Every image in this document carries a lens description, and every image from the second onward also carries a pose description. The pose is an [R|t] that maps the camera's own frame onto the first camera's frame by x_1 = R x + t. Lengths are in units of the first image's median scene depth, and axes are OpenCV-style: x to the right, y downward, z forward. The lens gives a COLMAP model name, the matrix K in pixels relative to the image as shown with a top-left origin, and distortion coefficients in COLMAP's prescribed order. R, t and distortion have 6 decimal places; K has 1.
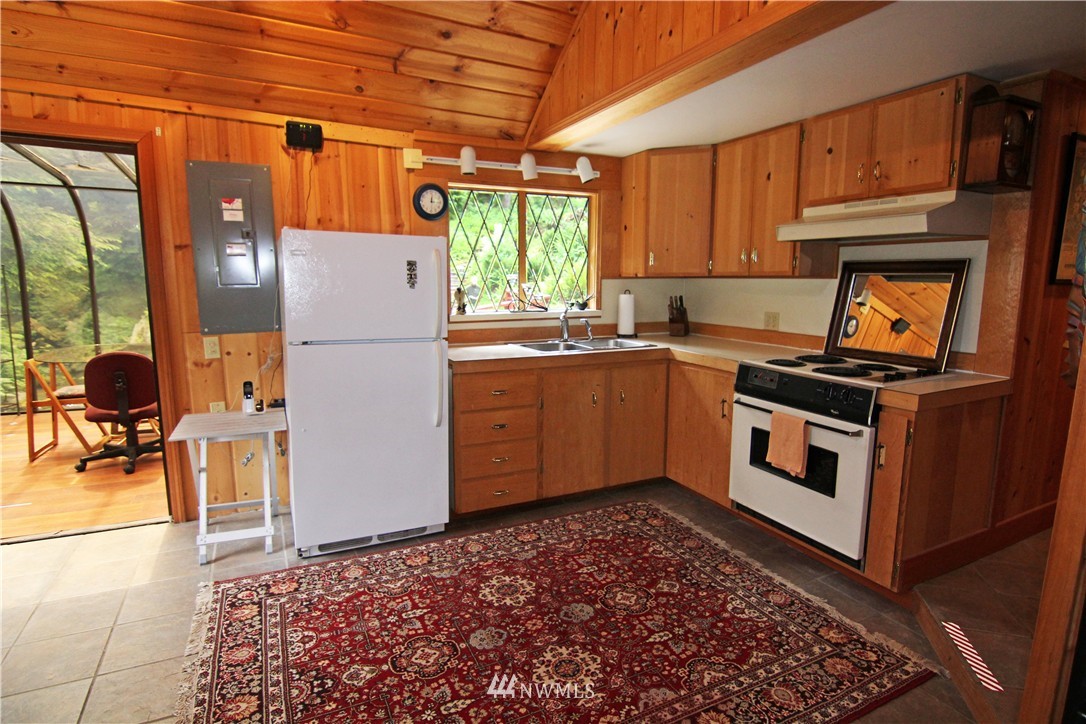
lens RADIAL K [[564.0, 0, 542.9], [0, 564.0, 359.2], [0, 0, 1]] dist [-0.017375, -0.004106]
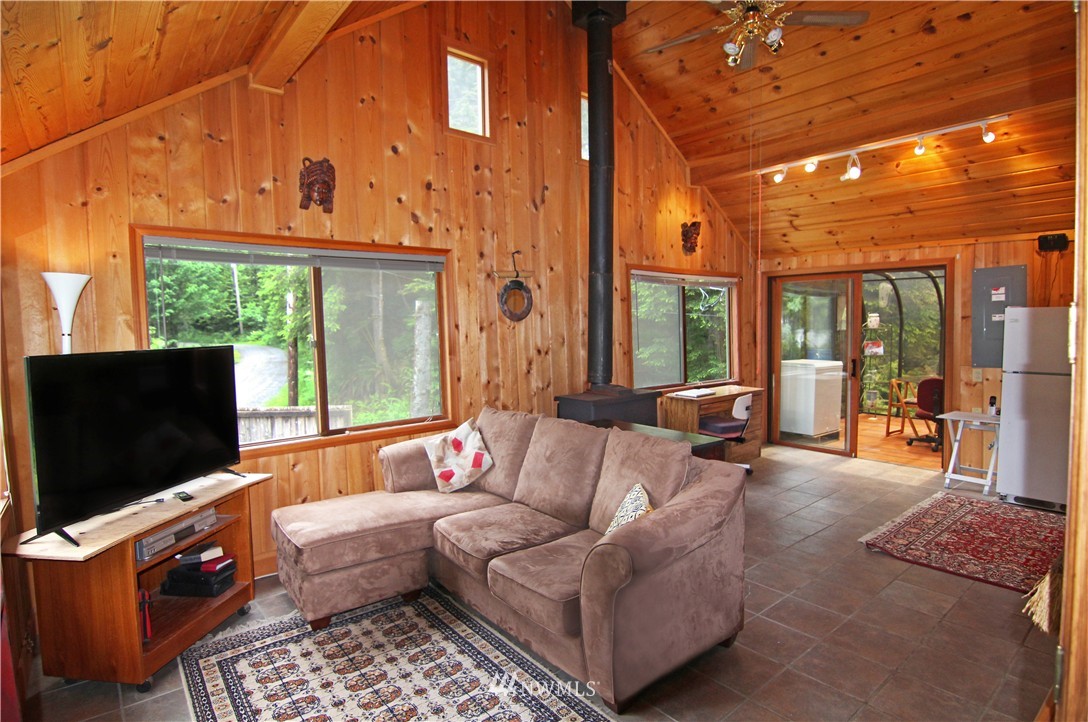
lens RADIAL K [[565.1, 0, 543.2], [0, 565.1, 358.4], [0, 0, 1]] dist [-0.017375, -0.004106]
pose [[0.214781, 0.034209, -0.976063, 0.884175], [-0.127588, 0.991805, 0.006685, 0.097514], [0.968292, 0.123098, 0.217386, -0.738267]]
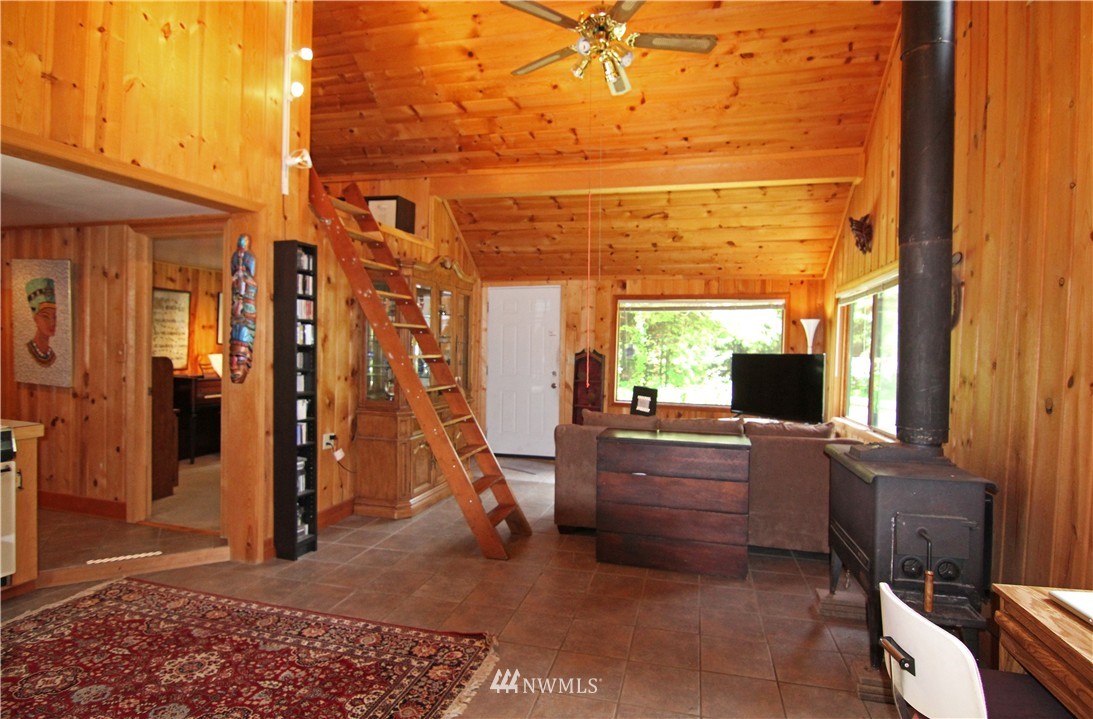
lens RADIAL K [[566.5, 0, 545.2], [0, 566.5, 358.4], [0, 0, 1]] dist [-0.025094, -0.000538]
pose [[-0.740250, -0.035371, 0.671400, -0.962767], [0.076427, 0.987715, 0.136300, -0.155345], [-0.667973, 0.152210, -0.728453, 0.932931]]
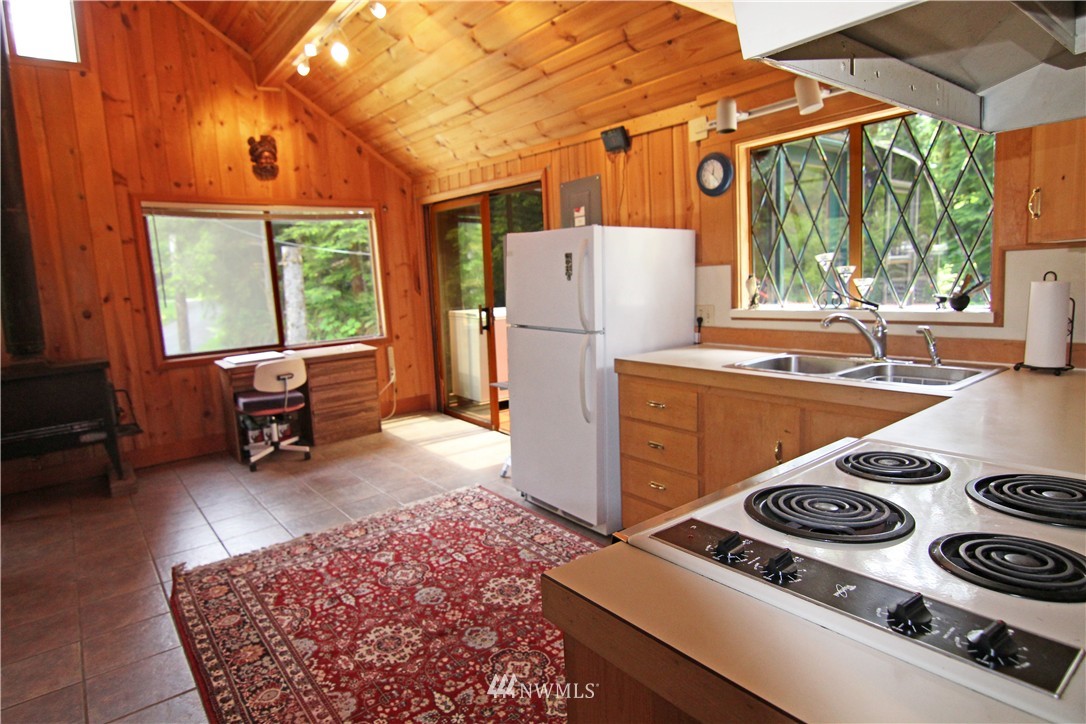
lens RADIAL K [[592.4, 0, 540.3], [0, 592.4, 361.5], [0, 0, 1]] dist [-0.017630, -0.001885]
pose [[0.202784, 0.123325, -0.971427, 0.824197], [-0.098378, 0.989584, 0.105093, -0.088551], [0.974269, 0.074255, 0.212805, 0.740506]]
